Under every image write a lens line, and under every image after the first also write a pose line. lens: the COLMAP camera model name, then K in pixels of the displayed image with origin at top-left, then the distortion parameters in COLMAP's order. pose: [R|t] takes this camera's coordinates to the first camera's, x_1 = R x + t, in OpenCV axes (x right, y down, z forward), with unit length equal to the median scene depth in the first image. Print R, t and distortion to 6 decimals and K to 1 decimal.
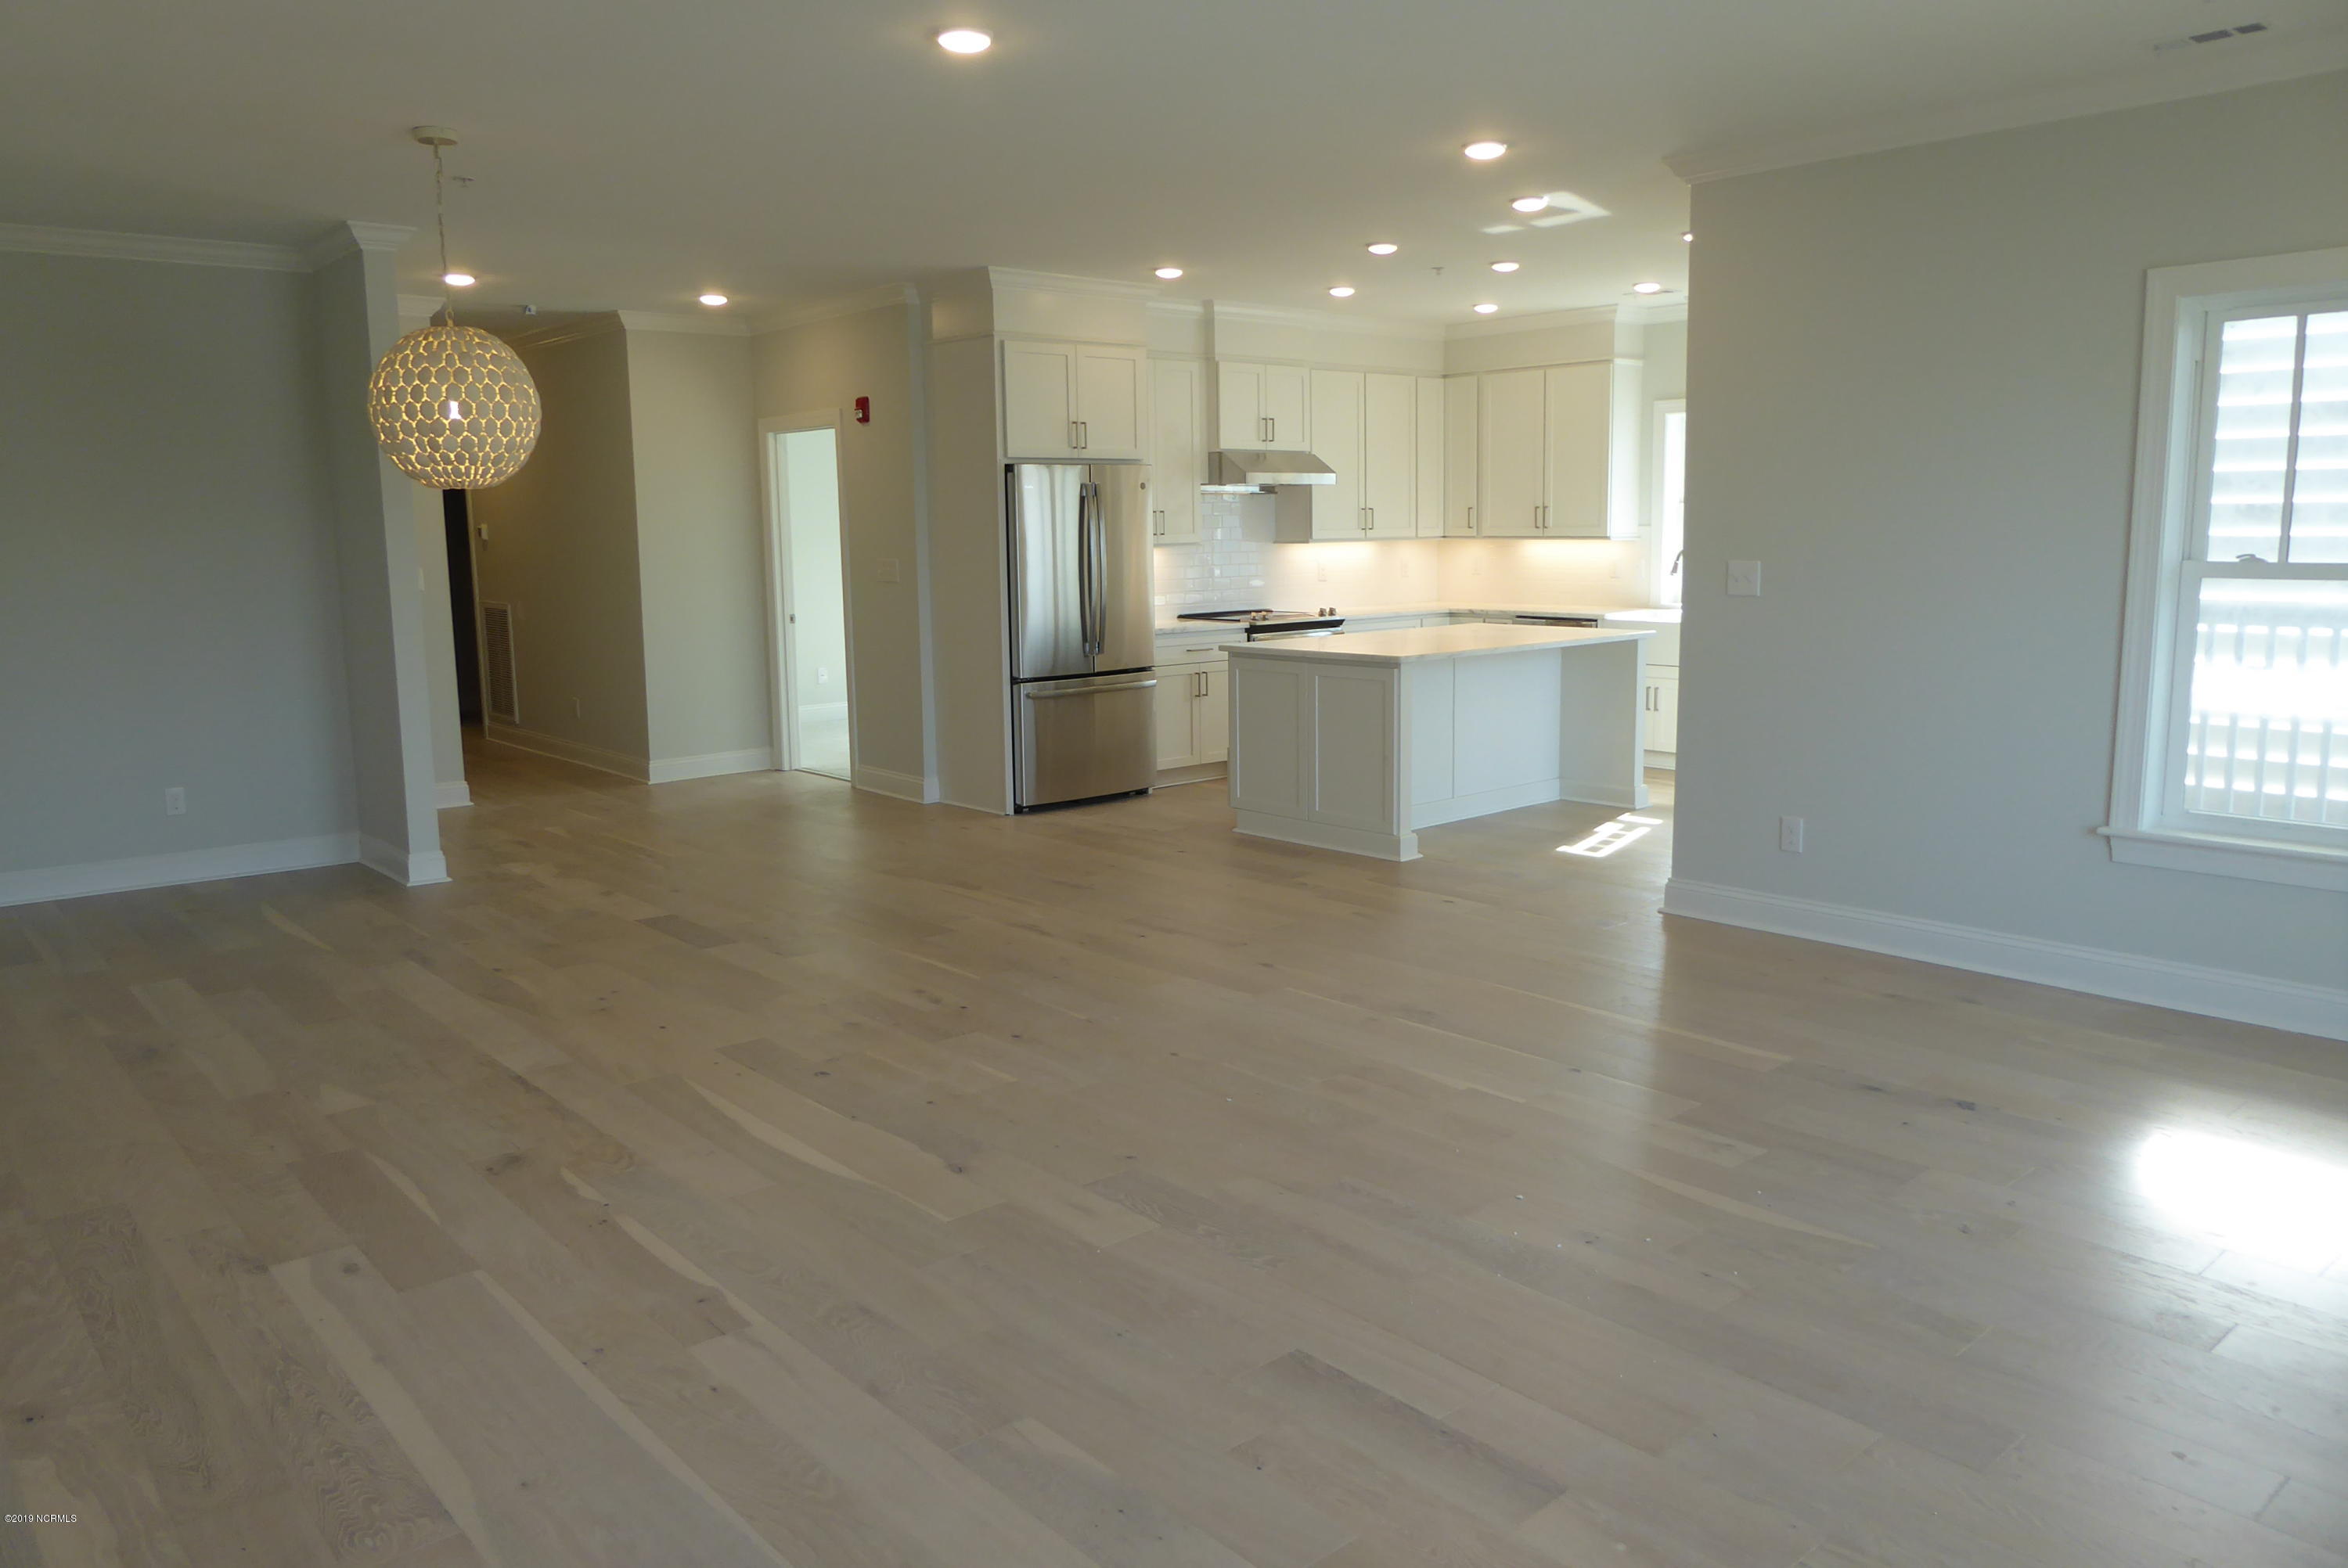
lens RADIAL K [[1680.5, 0, 1174.0], [0, 1680.5, 784.0], [0, 0, 1]] dist [-0.049476, 0.003285]
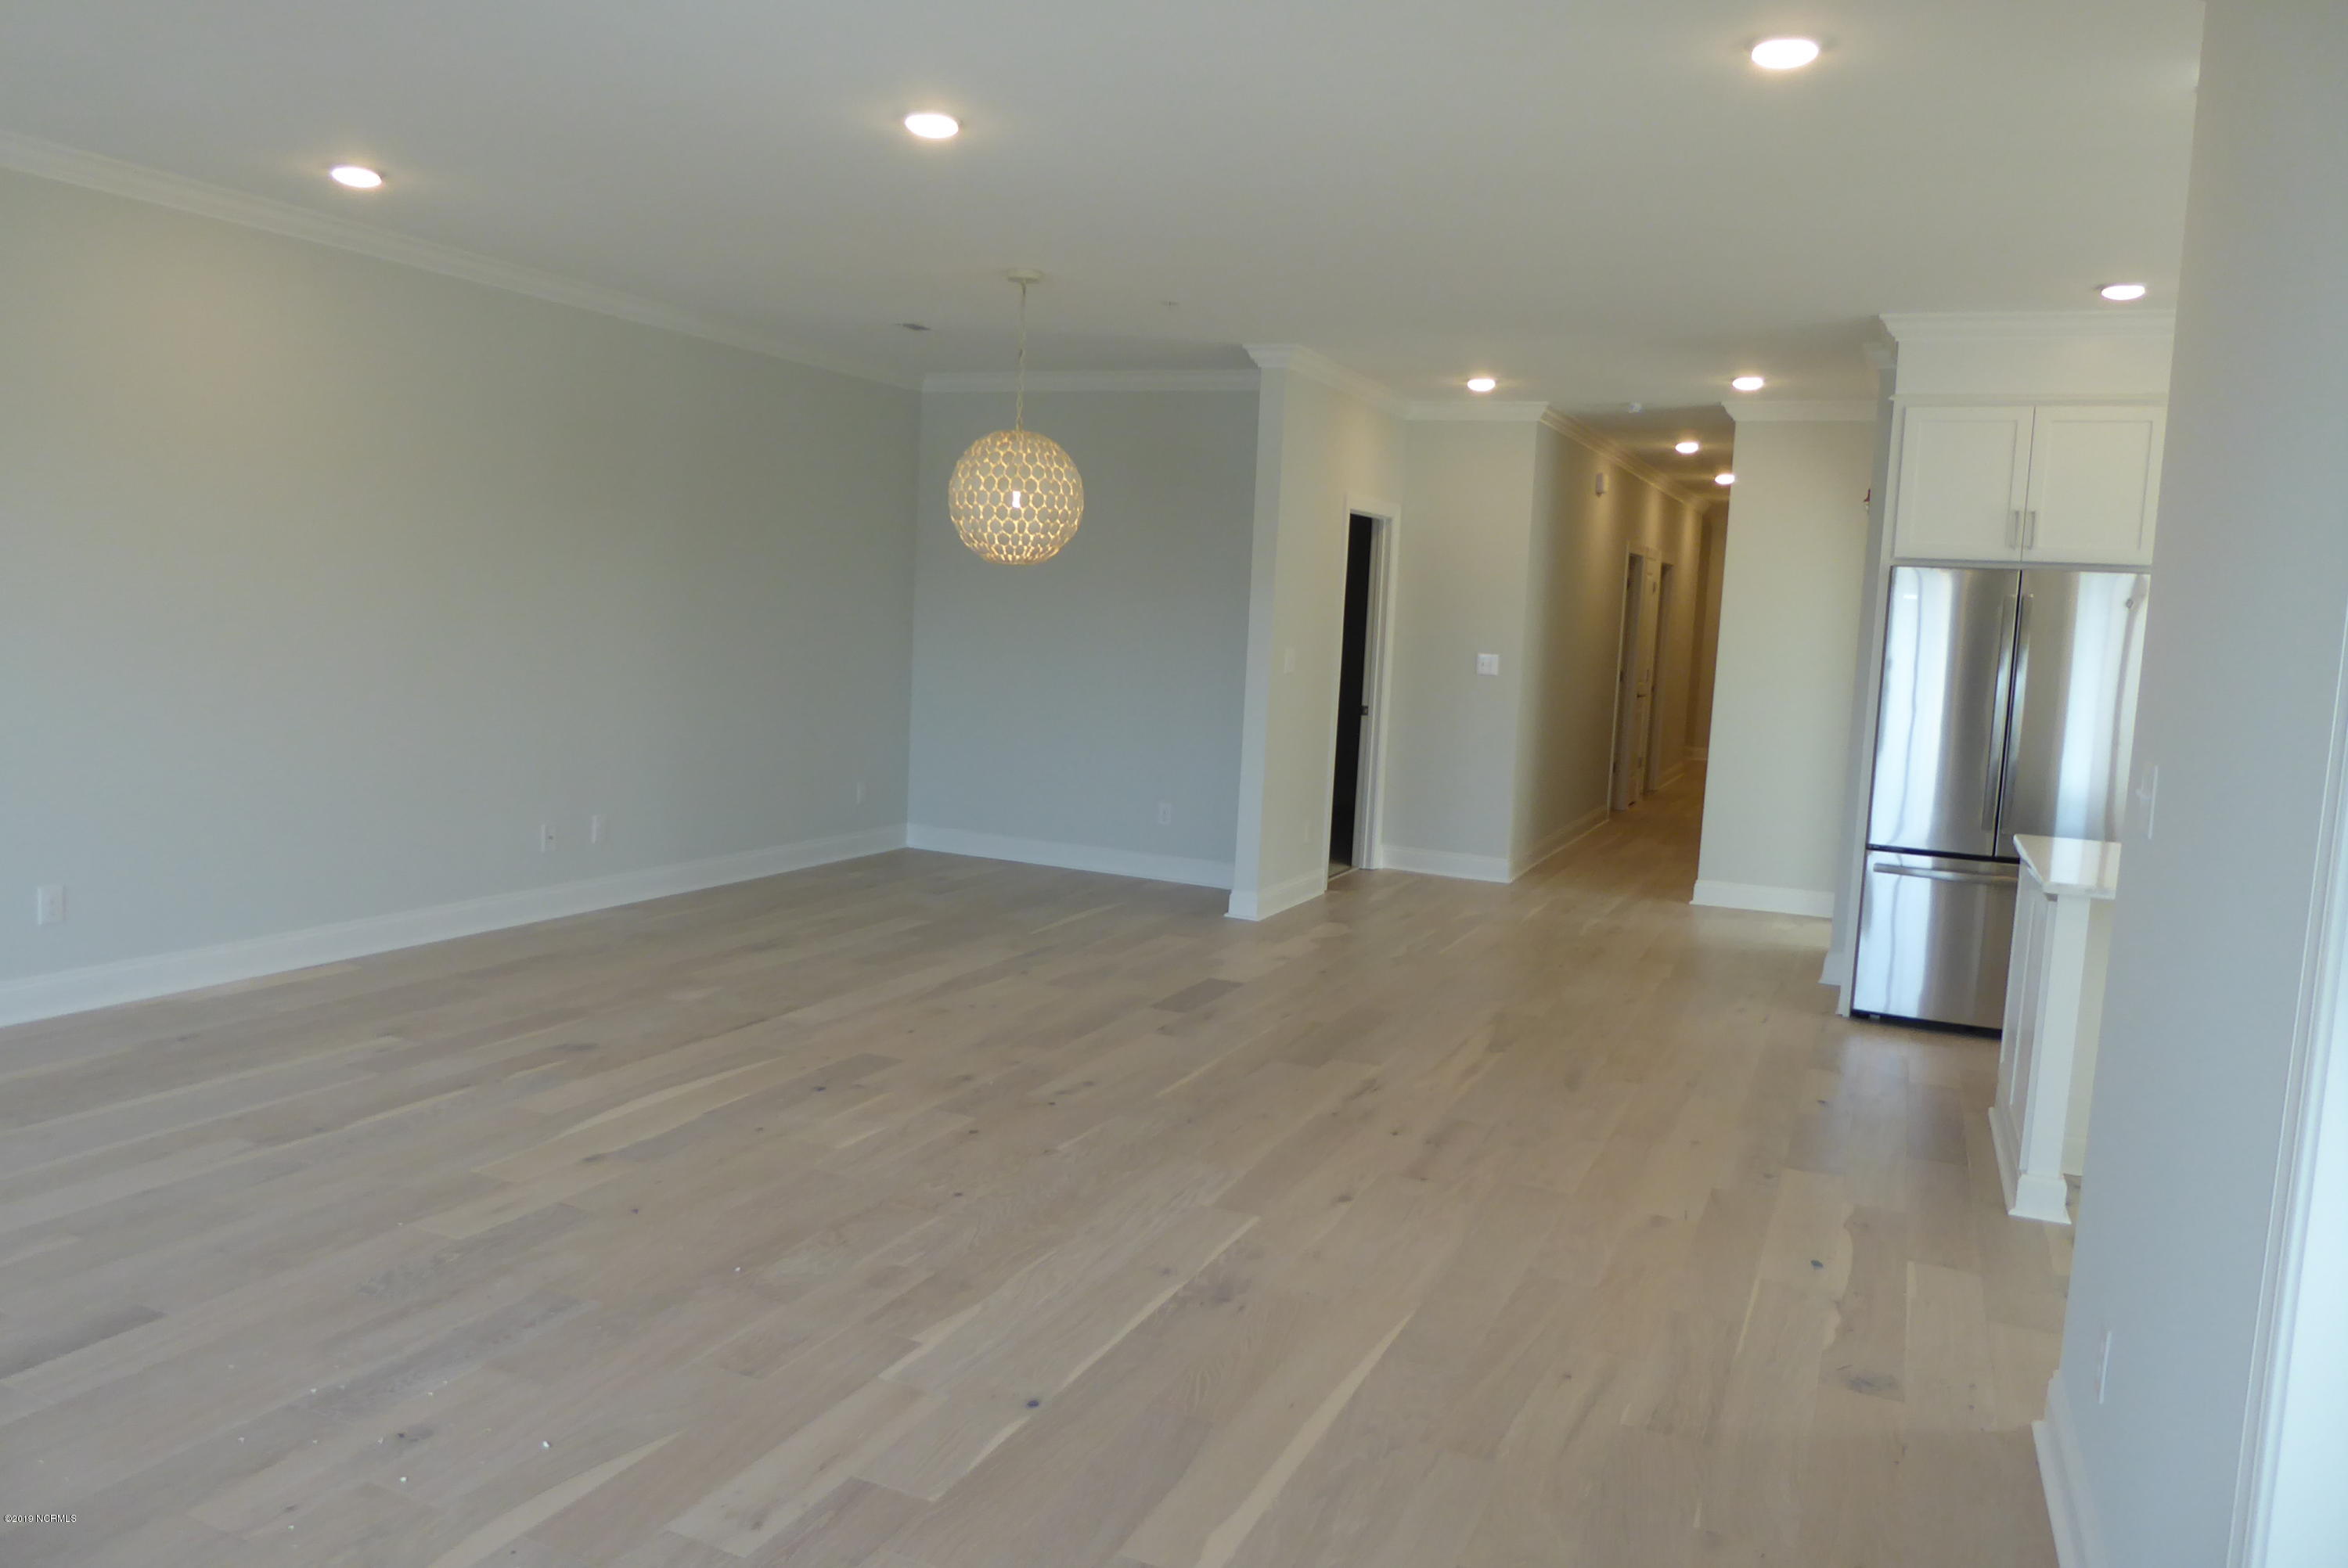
lens RADIAL K [[1655.6, 0, 1167.6], [0, 1655.6, 803.0], [0, 0, 1]] dist [-0.042979, 0.003317]
pose [[0.400553, 0.140444, -0.905446, 0.751192], [-0.192192, 0.979078, 0.066843, -0.114126], [0.895890, 0.147246, 0.419165, 0.648592]]
